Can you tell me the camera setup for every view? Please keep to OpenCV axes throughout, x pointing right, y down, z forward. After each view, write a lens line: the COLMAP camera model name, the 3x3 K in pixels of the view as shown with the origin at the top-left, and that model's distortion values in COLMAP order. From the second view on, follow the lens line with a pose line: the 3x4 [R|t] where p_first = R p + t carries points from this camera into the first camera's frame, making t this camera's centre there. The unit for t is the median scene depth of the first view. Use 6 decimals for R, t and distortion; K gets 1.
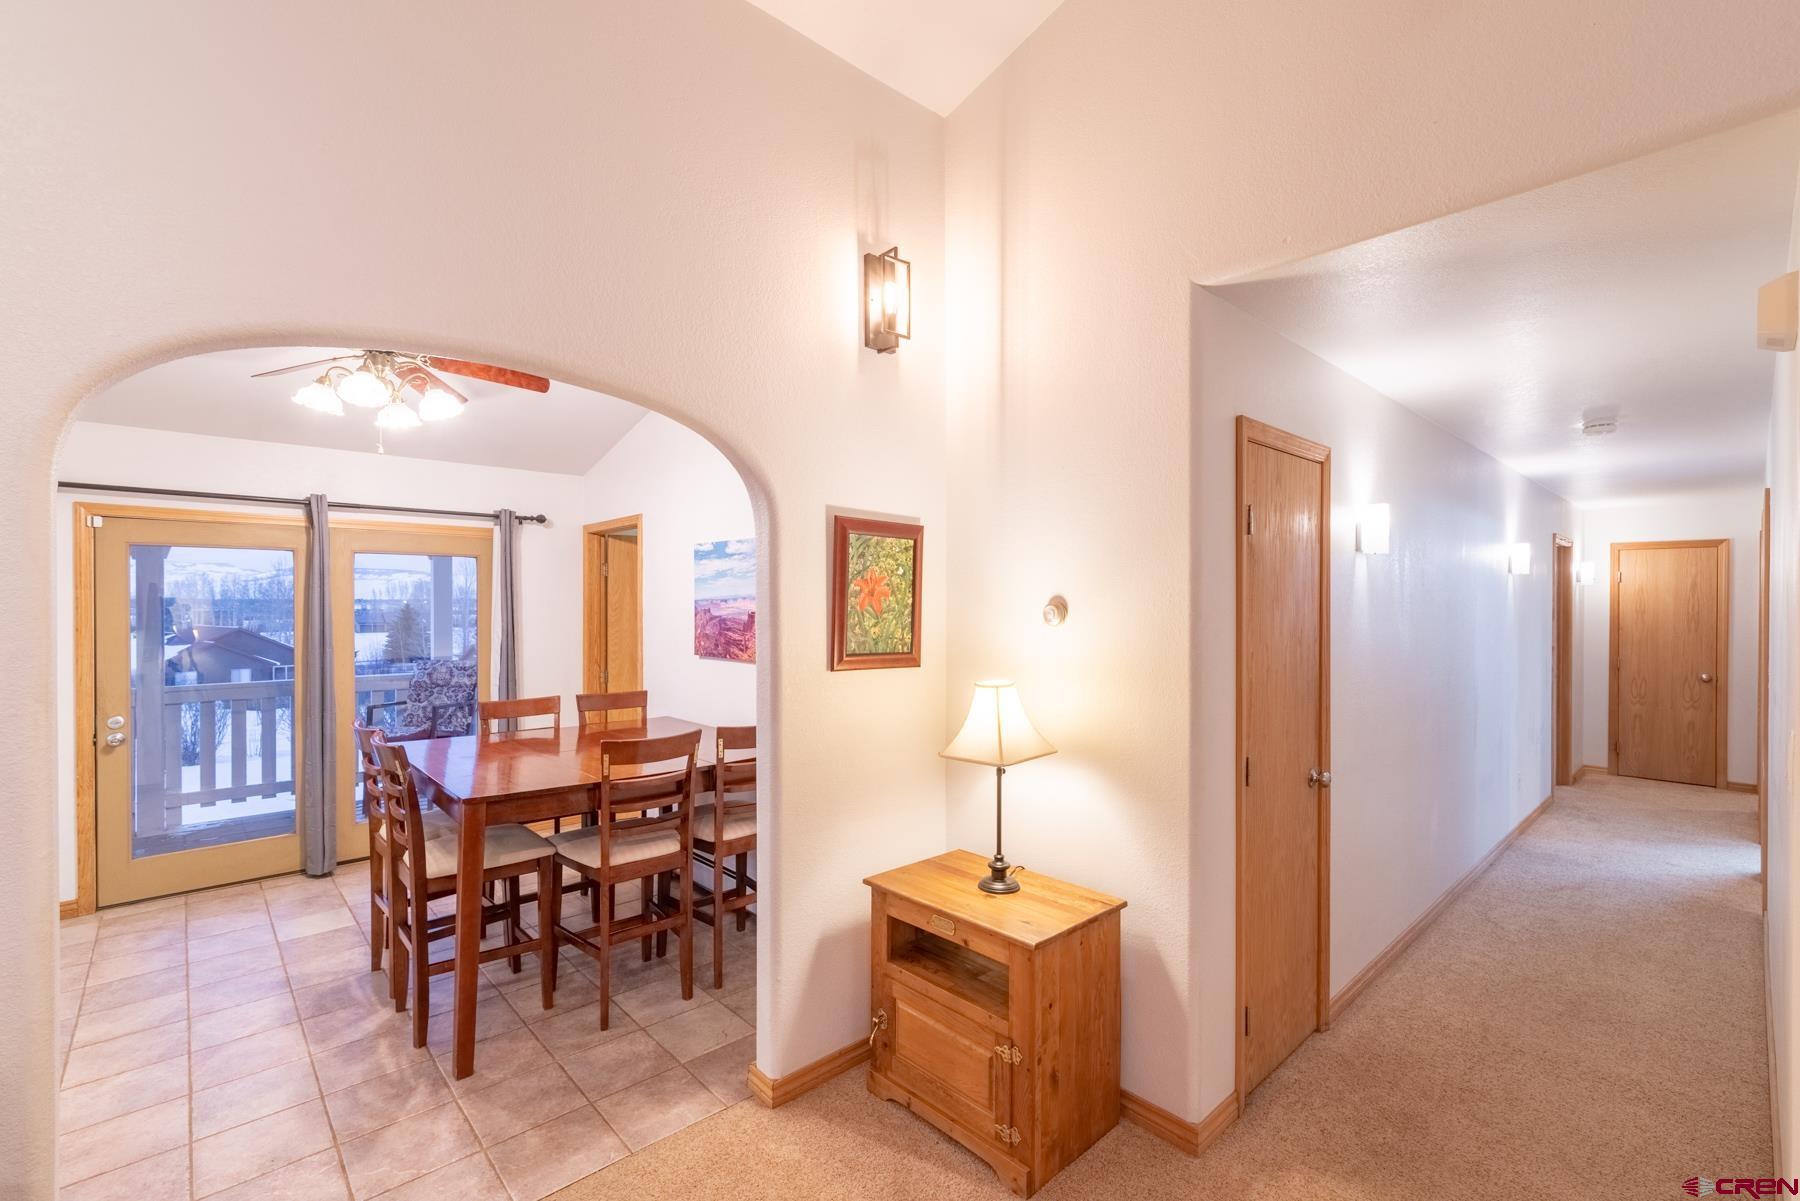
lens RADIAL K [[793.7, 0, 895.6], [0, 793.7, 603.1], [0, 0, 1]] dist [0.000268, 0.000095]
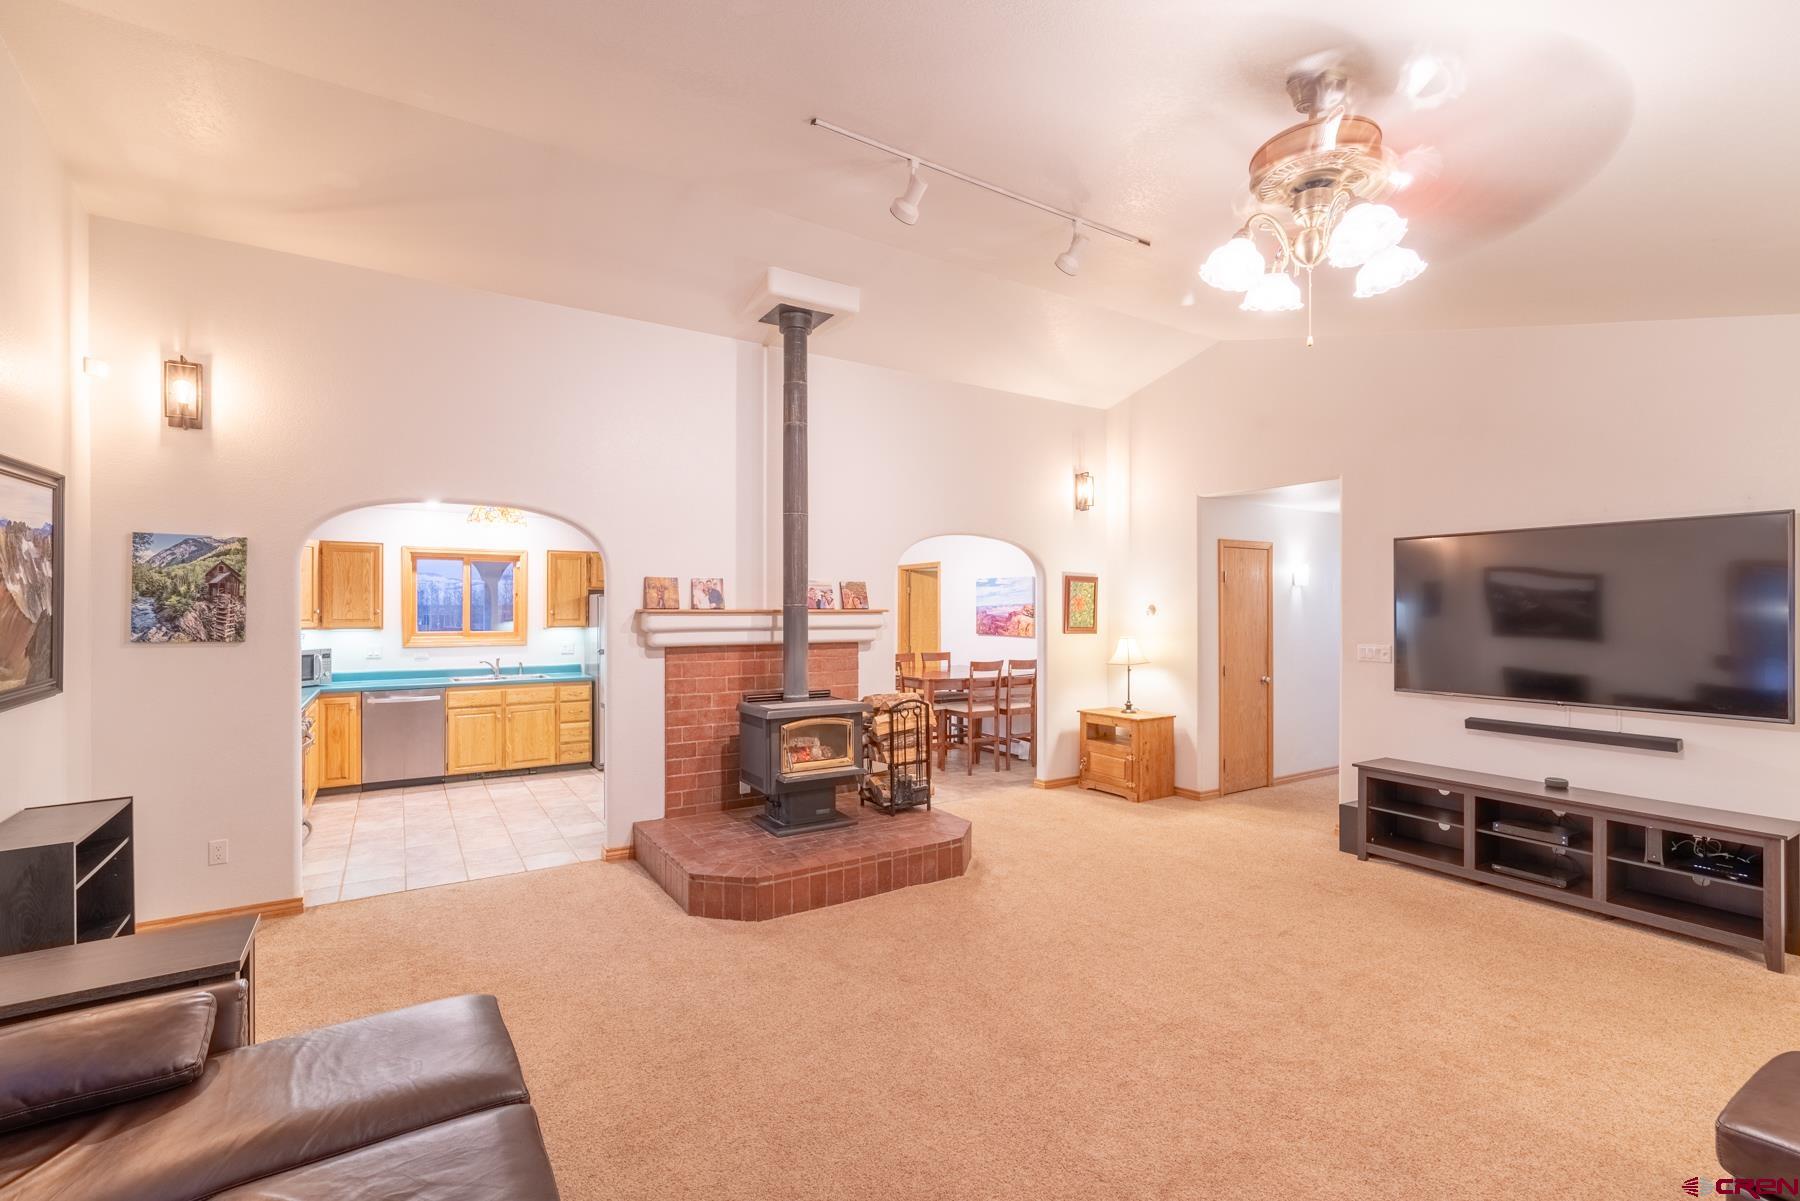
lens RADIAL K [[793.7, 0, 912.1], [0, 793.7, 598.1], [0, 0, 1]] dist [0.000268, 0.000095]
pose [[0.986828, -0.002075, -0.161758, -0.149098], [-0.000057, 0.999913, -0.013177, 0.001868], [0.161771, 0.013013, 0.986743, -1.667732]]
